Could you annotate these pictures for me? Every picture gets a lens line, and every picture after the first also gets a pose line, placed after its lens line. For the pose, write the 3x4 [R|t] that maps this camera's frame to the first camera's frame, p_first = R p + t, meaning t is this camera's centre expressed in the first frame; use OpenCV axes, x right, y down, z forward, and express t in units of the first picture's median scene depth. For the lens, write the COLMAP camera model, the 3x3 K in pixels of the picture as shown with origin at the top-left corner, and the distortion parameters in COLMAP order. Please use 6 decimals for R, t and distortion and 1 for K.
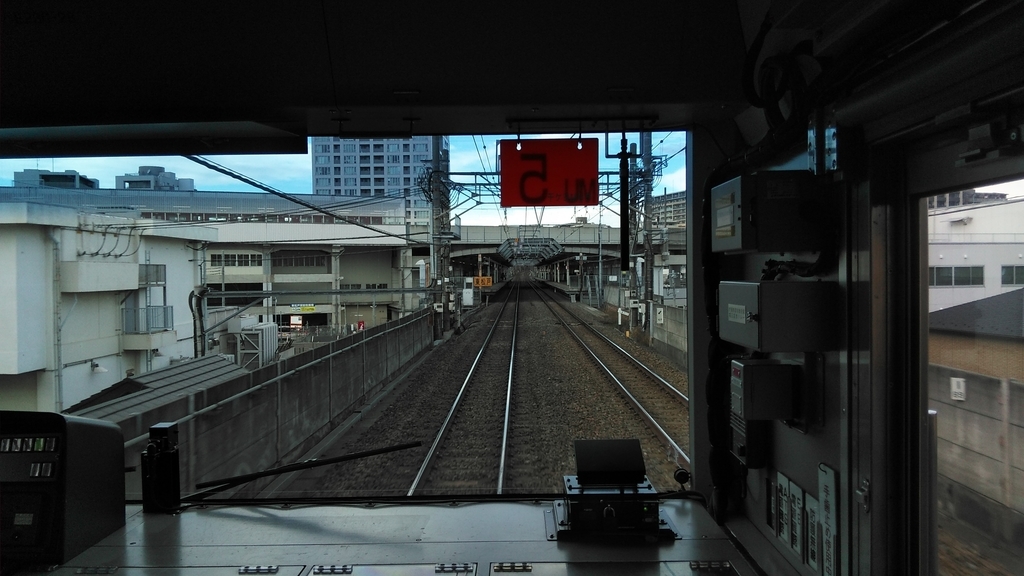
lens RADIAL K [[754.9, 0, 512.7], [0, 754.9, 288.9], [0, 0, 1]] dist [0.000636, -0.009732]
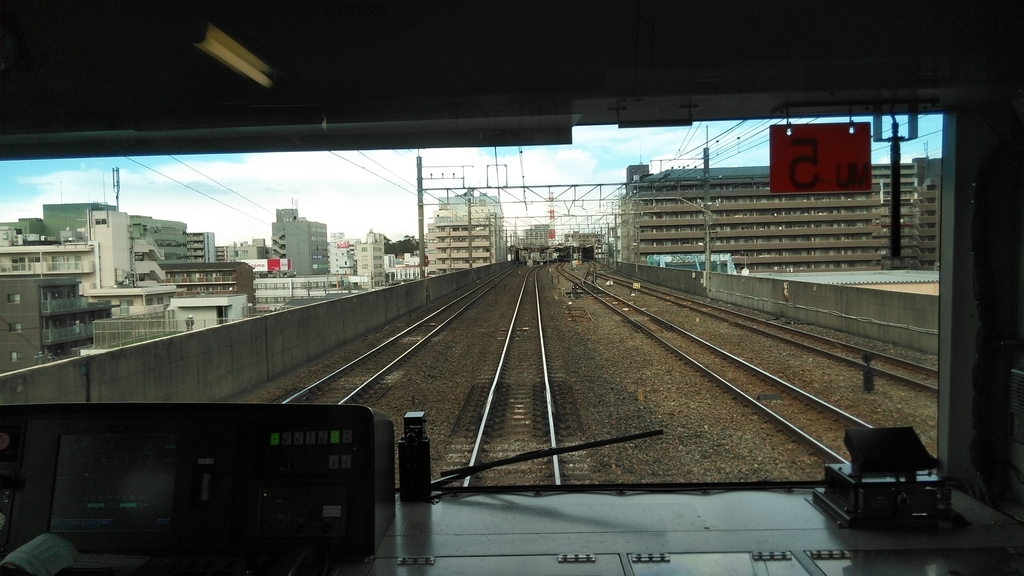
lens RADIAL K [[758.2, 0, 513.7], [0, 758.2, 288.9], [0, 0, 1]] dist [-0.000416, -0.004216]
pose [[0.999665, -0.009083, -0.024234, -0.354416], [0.009704, 0.999624, 0.025650, -0.013130], [0.023992, -0.025877, 0.999377, -0.004005]]
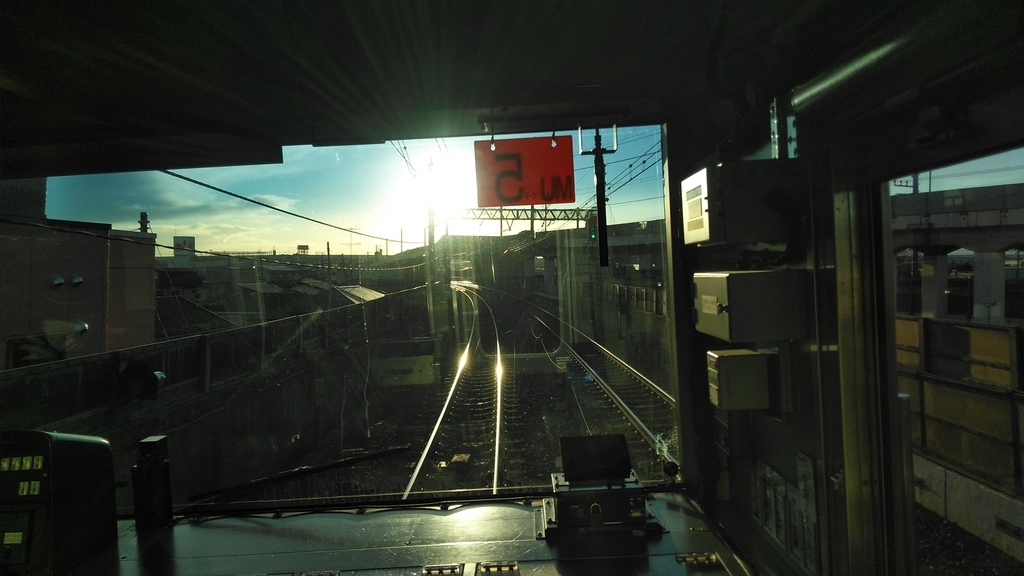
lens RADIAL K [[754.7, 0, 514.2], [0, 754.7, 285.9], [0, 0, 1]] dist [-0.000556, -0.005923]
pose [[0.999184, -0.040211, -0.003797, 0.035039], [0.040198, 0.999186, -0.003448, 0.000216], [0.003932, 0.003293, 0.999987, -0.001608]]
